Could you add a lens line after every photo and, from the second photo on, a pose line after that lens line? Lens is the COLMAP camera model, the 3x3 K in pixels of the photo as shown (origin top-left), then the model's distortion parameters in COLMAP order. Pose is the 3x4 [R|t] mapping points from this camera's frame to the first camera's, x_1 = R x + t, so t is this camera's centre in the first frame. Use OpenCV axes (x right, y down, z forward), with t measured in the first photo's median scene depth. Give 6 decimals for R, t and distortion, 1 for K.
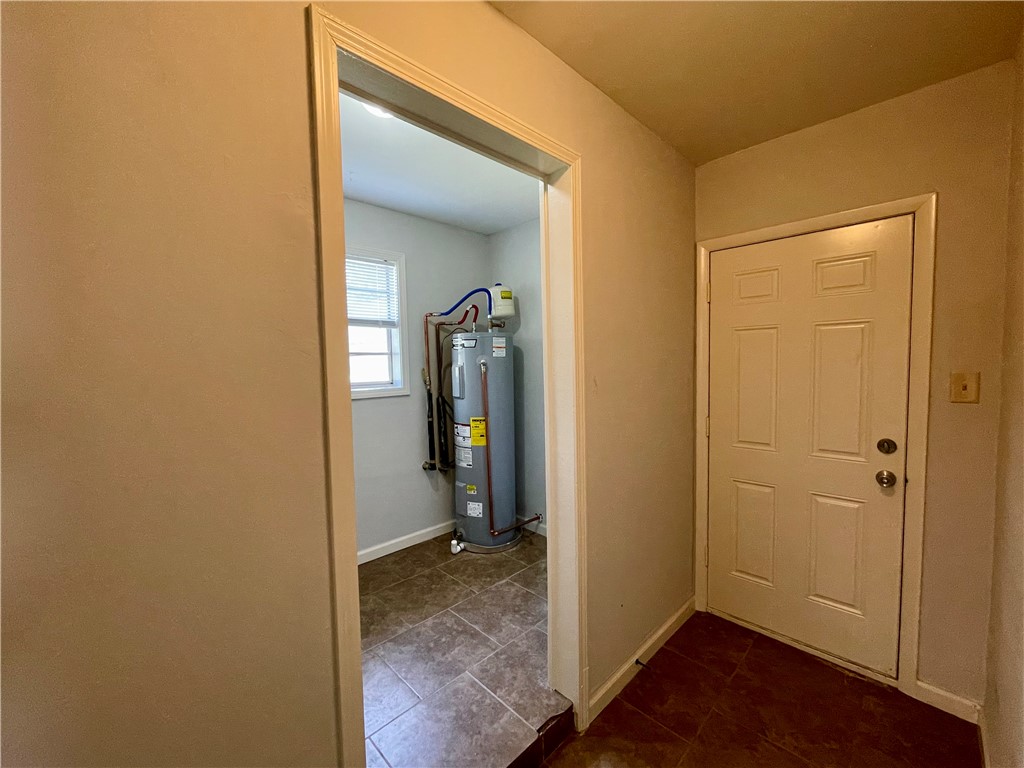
lens RADIAL K [[412.7, 0, 510.6], [0, 412.7, 389.0], [0, 0, 1]] dist [-0.003126, -0.000717]
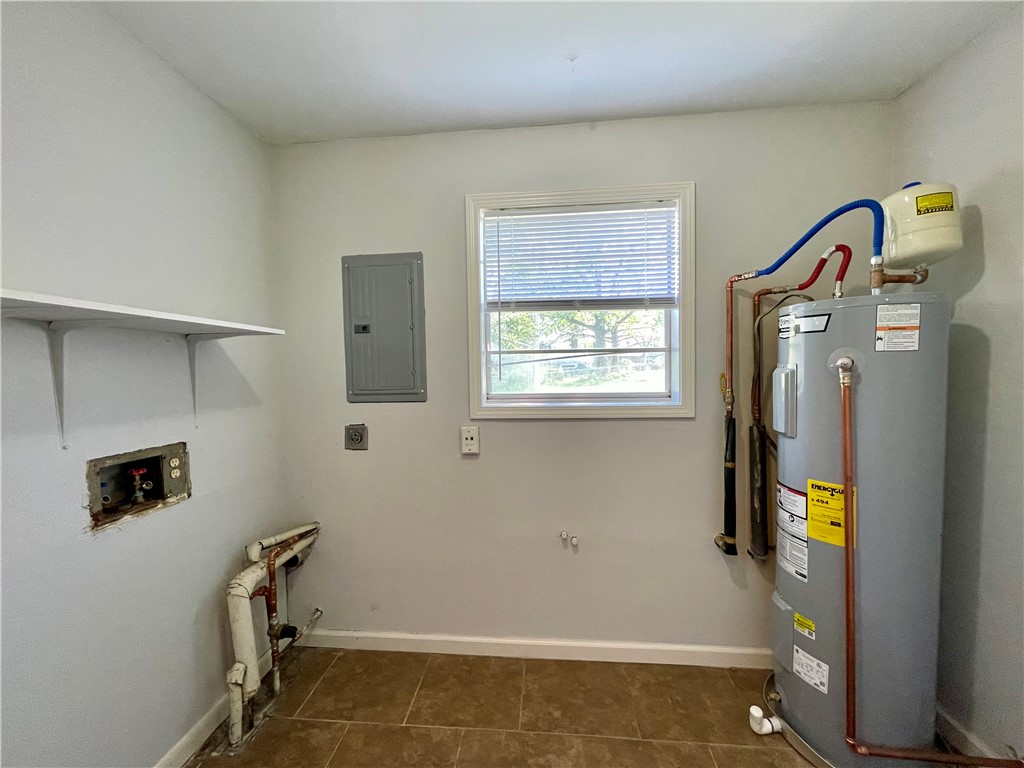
lens RADIAL K [[412.7, 0, 518.3], [0, 412.7, 388.2], [0, 0, 1]] dist [-0.003126, -0.000717]
pose [[0.657890, 0.046158, -0.751698, 0.034857], [-0.044303, 0.998763, 0.022556, -0.031043], [0.751809, 0.018463, 0.659122, 0.418580]]
